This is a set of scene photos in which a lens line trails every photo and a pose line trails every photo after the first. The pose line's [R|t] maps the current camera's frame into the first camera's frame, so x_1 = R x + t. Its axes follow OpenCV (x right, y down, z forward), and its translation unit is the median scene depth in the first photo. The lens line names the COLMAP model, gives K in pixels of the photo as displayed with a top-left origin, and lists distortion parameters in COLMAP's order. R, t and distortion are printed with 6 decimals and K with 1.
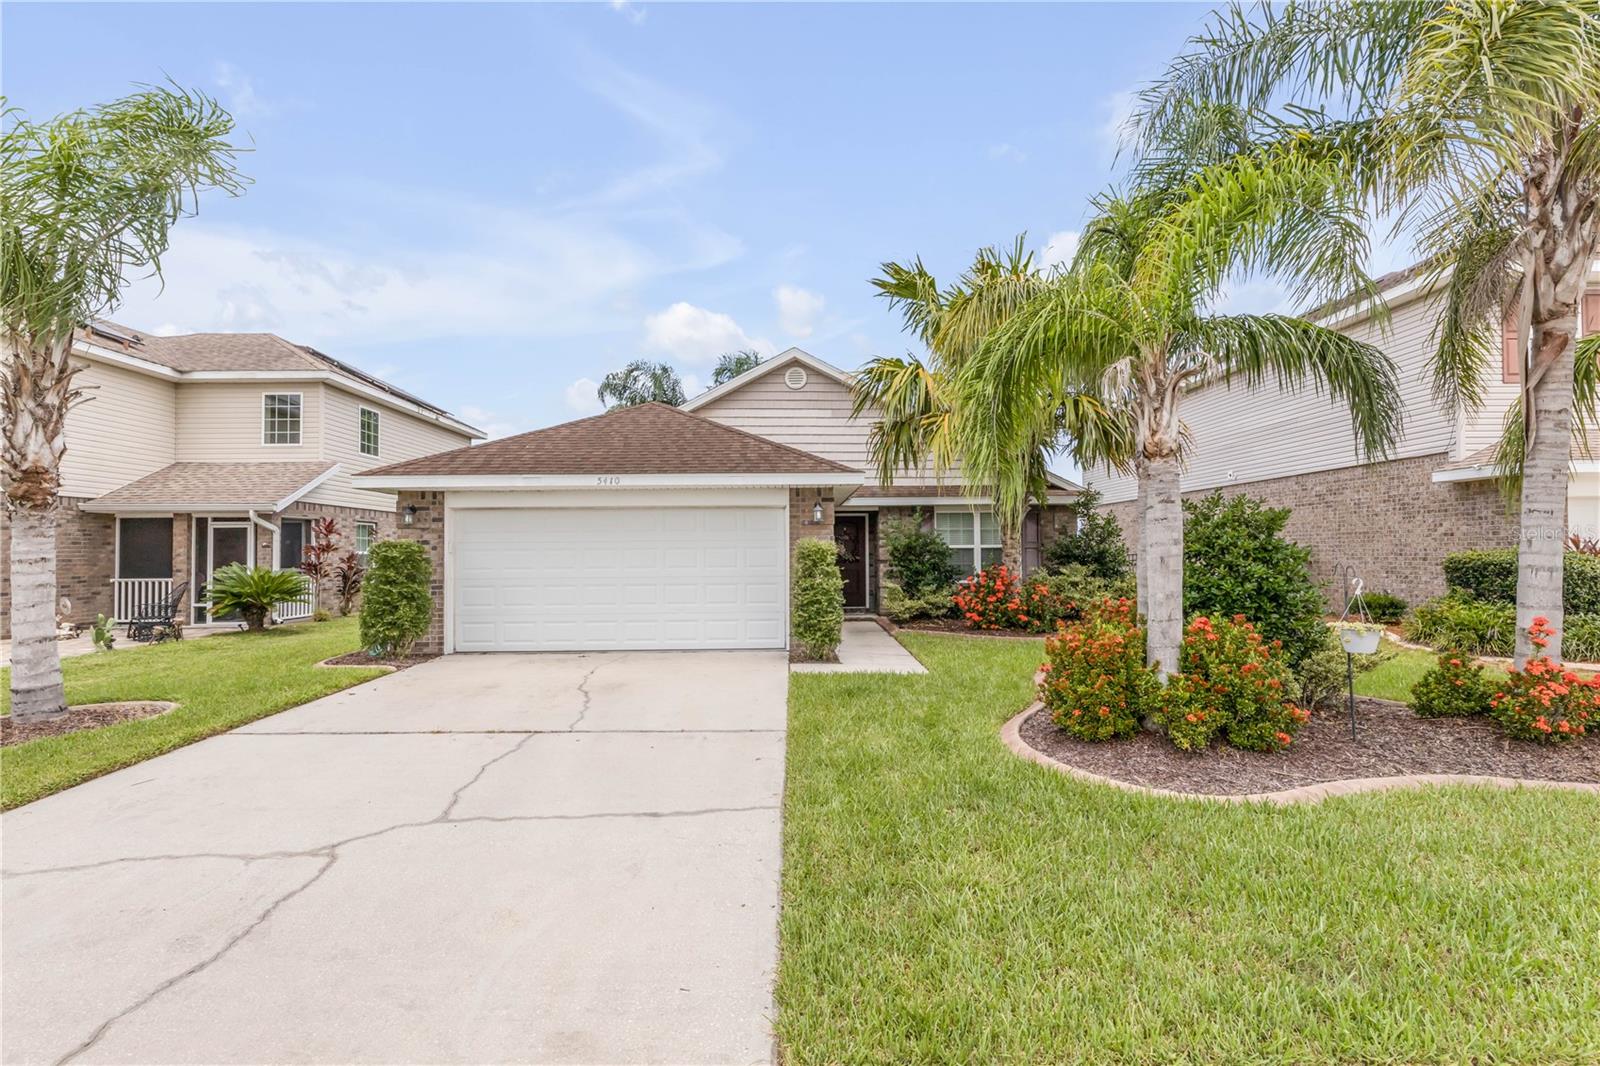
lens RADIAL K [[727.6, 0, 841.3], [0, 727.6, 542.9], [0, 0, 1]] dist [0.003701, -0.000787]
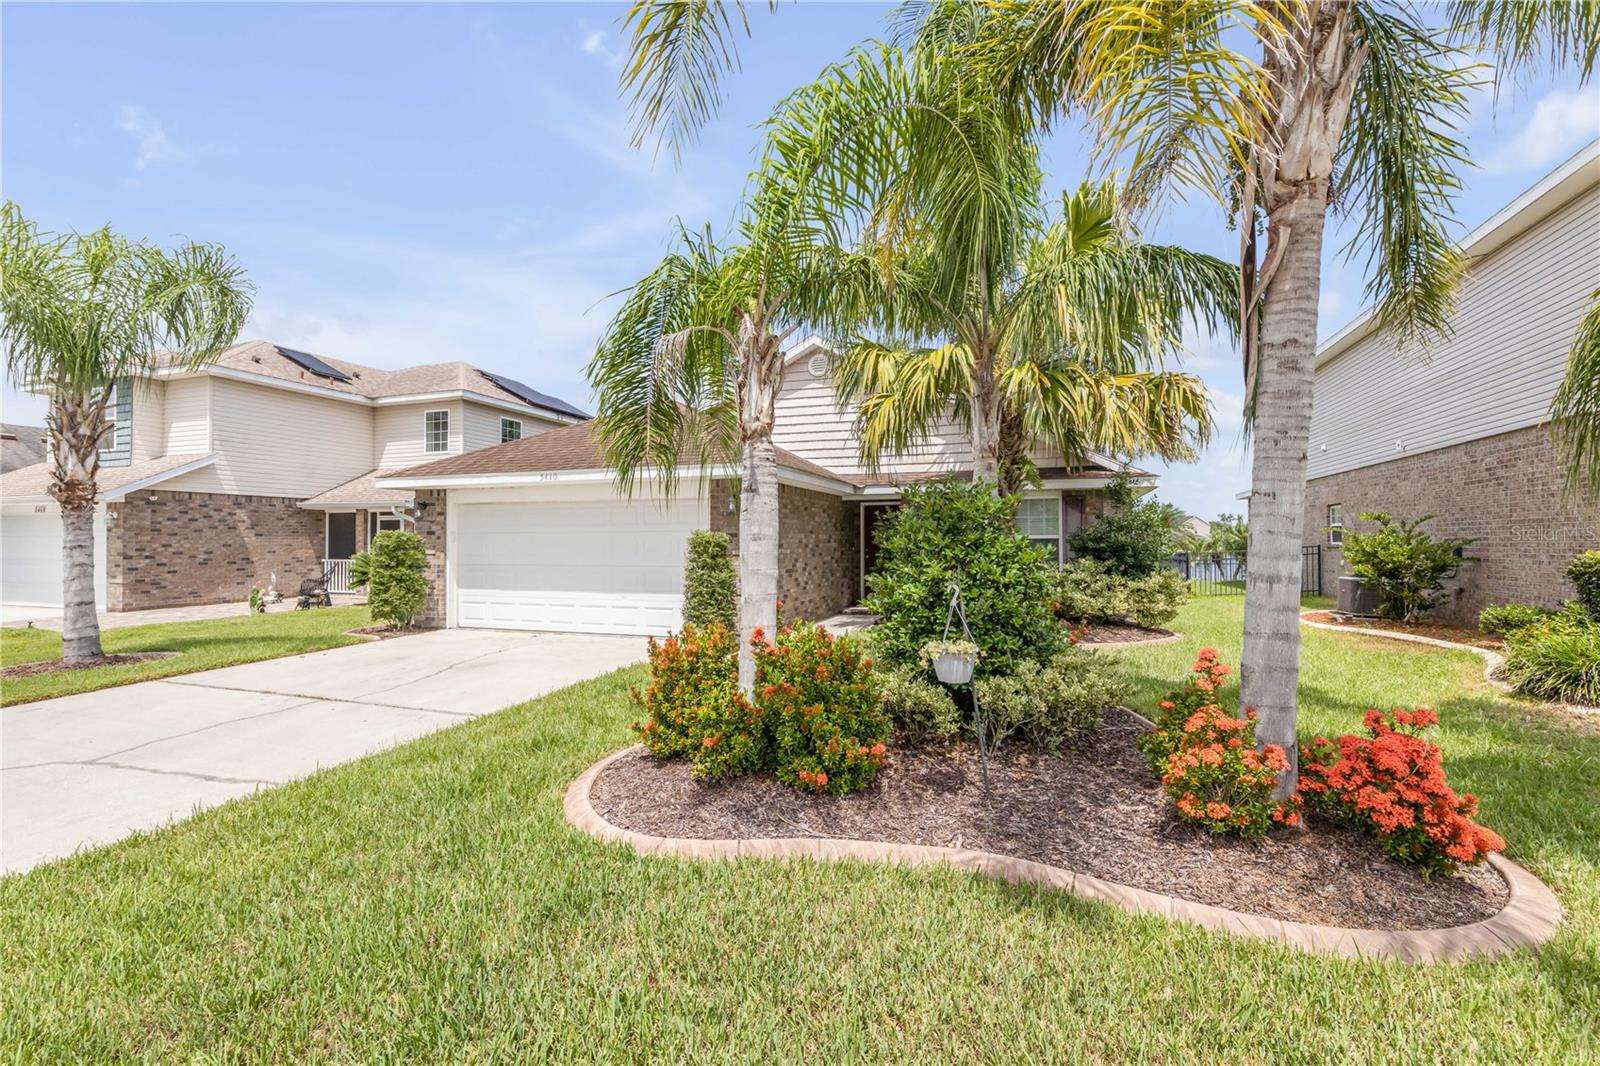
lens RADIAL K [[727.6, 0, 810.9], [0, 727.6, 539.1], [0, 0, 1]] dist [0.003701, -0.000787]
pose [[0.935677, 0.004615, -0.352828, 0.416431], [-0.000660, 0.999936, 0.011329, -0.004517], [0.352858, -0.010367, 0.935620, 0.112588]]
